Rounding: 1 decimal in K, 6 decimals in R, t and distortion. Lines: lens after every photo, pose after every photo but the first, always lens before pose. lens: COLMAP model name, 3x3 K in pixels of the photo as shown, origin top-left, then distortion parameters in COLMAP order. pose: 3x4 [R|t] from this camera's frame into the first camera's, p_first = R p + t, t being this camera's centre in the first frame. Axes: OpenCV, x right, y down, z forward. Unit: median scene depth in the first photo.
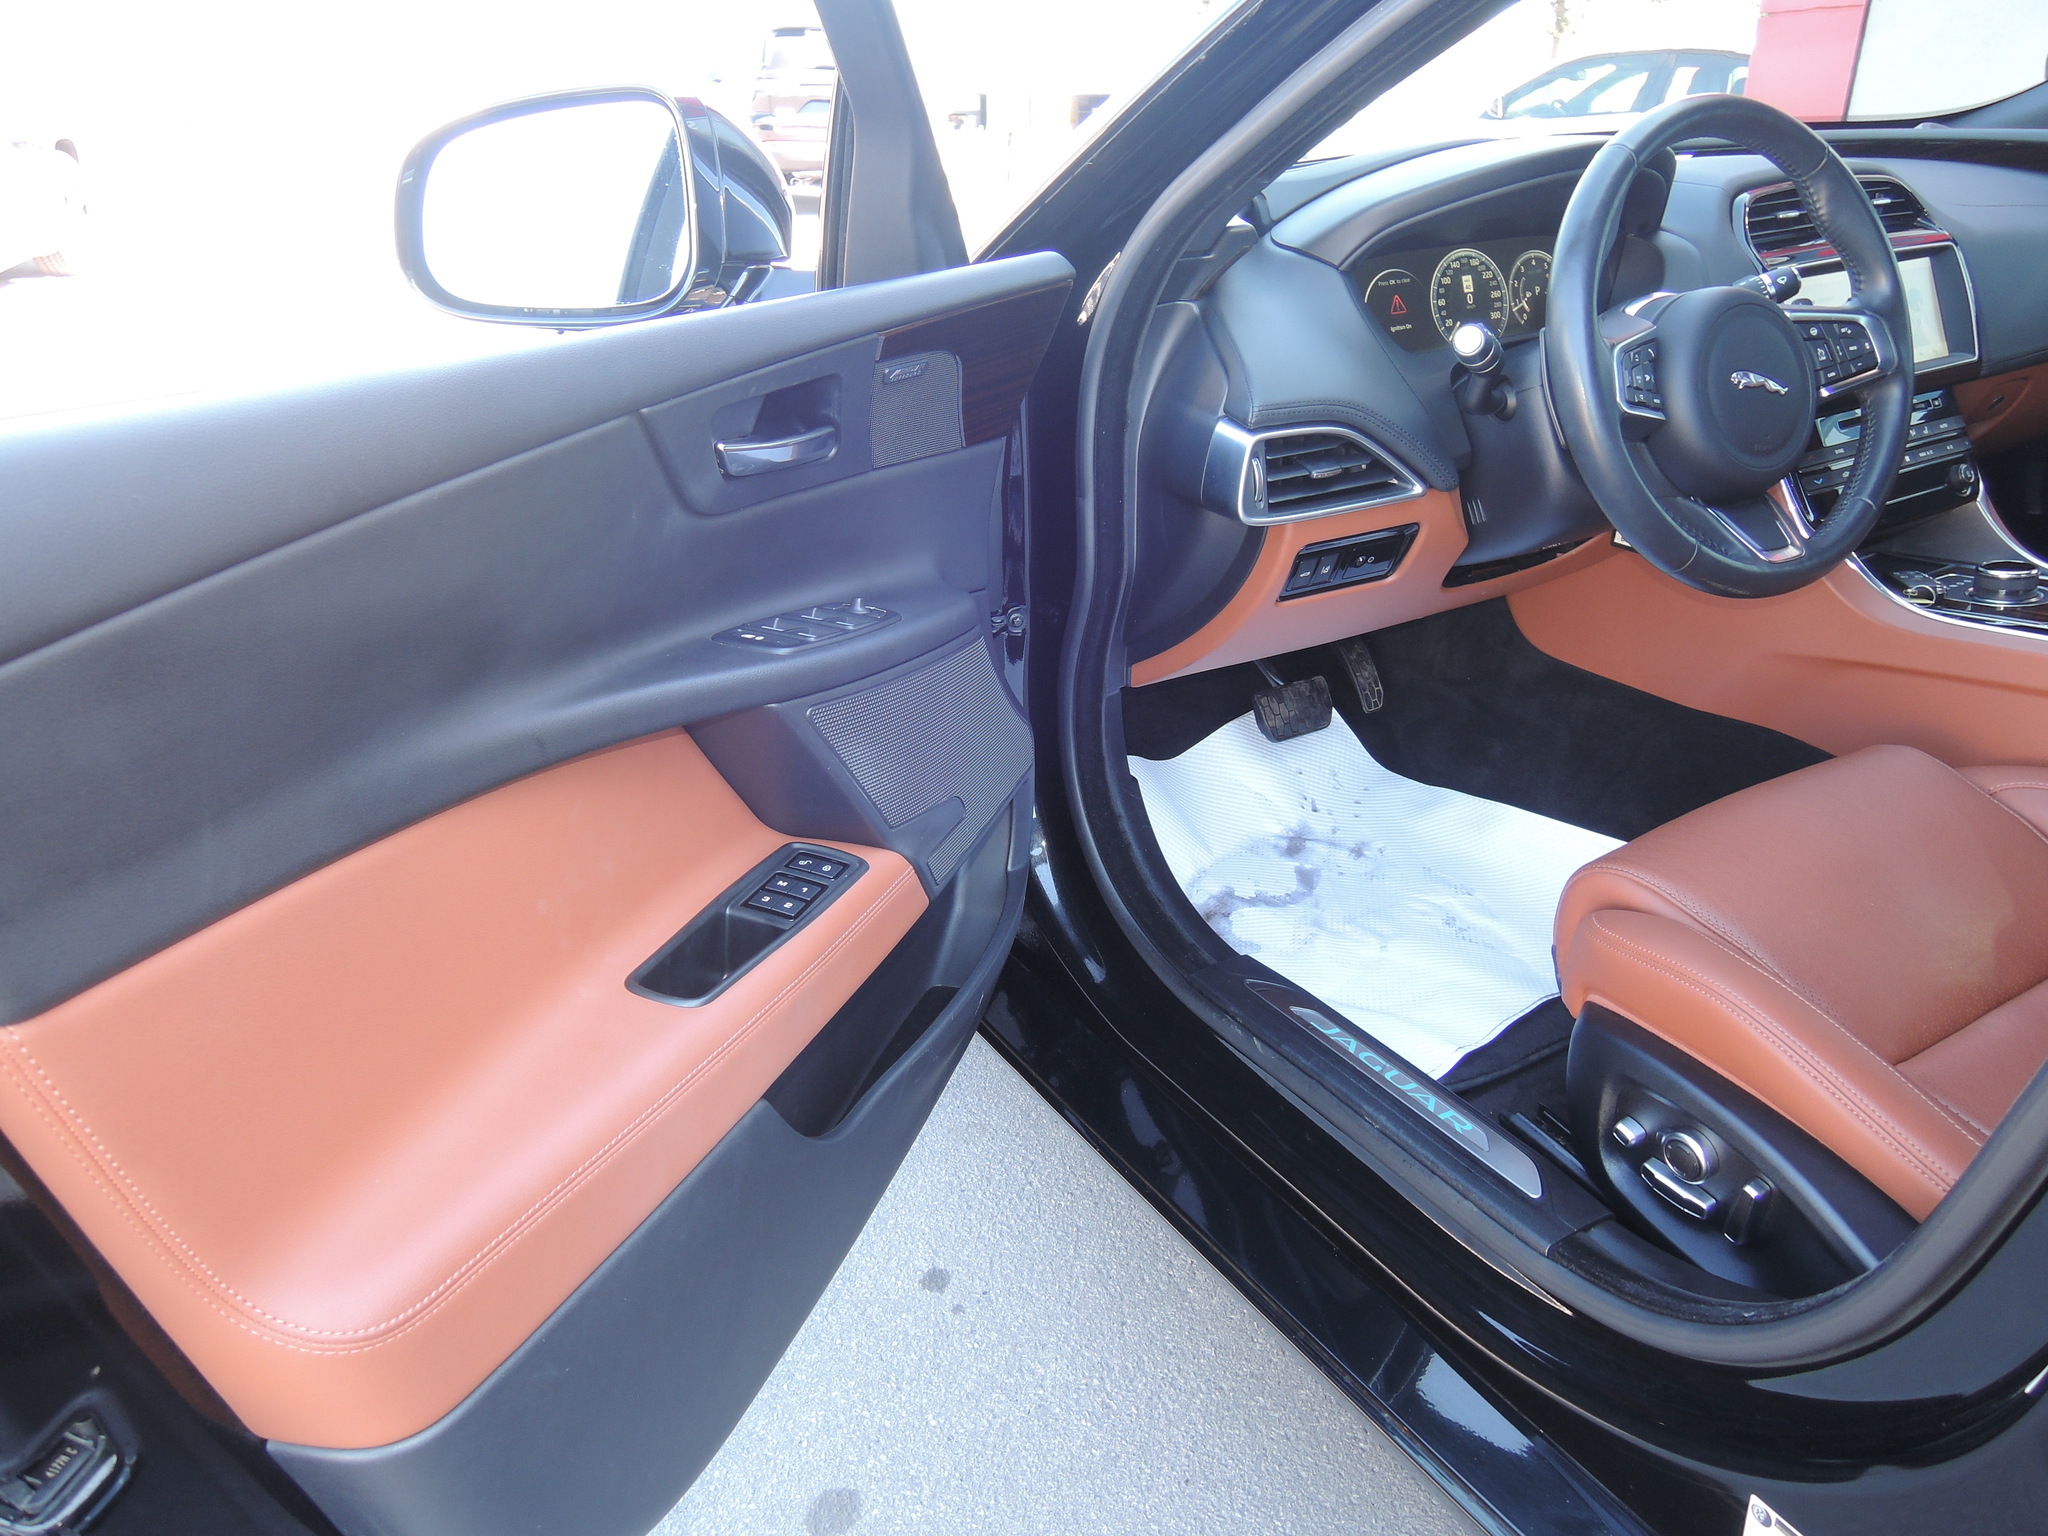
lens RADIAL K [[1465.1, 0, 1024.0], [0, 1465.1, 768.0], [0, 0, 1]] dist [-0.009819, -0.005918]
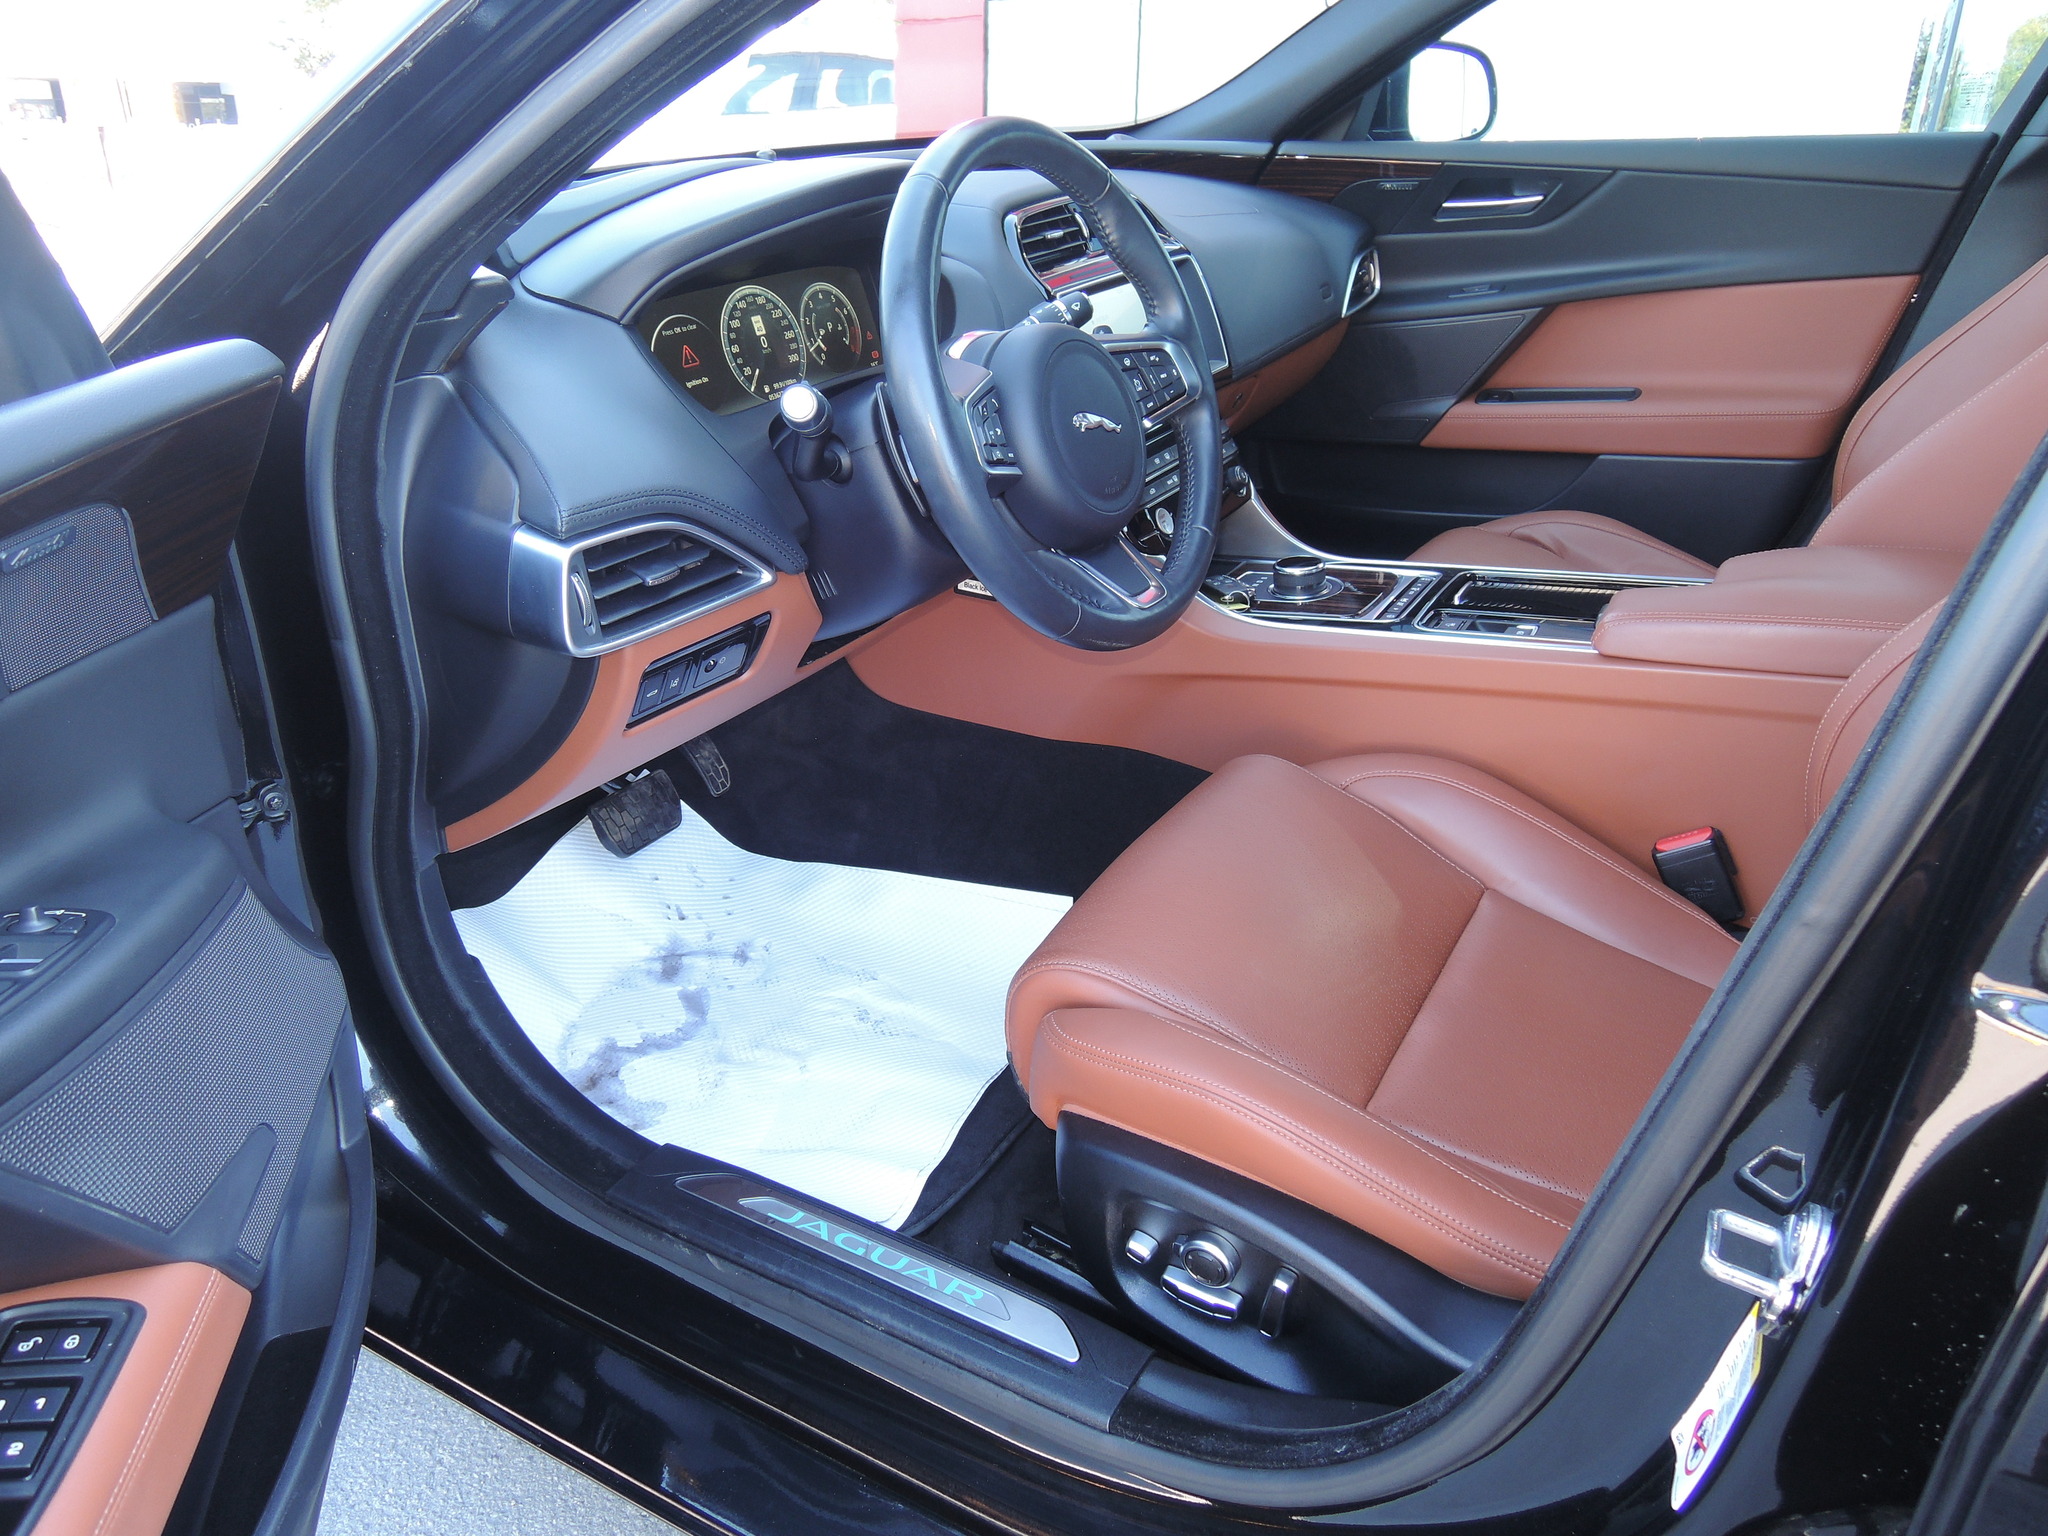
lens RADIAL K [[1450.8, 0, 1024.0], [0, 1450.8, 768.0], [0, 0, 1]] dist [-0.027630, 0.009272]
pose [[0.865355, -0.194131, 0.462033, -0.011770], [0.189952, 0.980191, 0.056077, -0.098039], [-0.463766, 0.039237, 0.885088, 0.185623]]
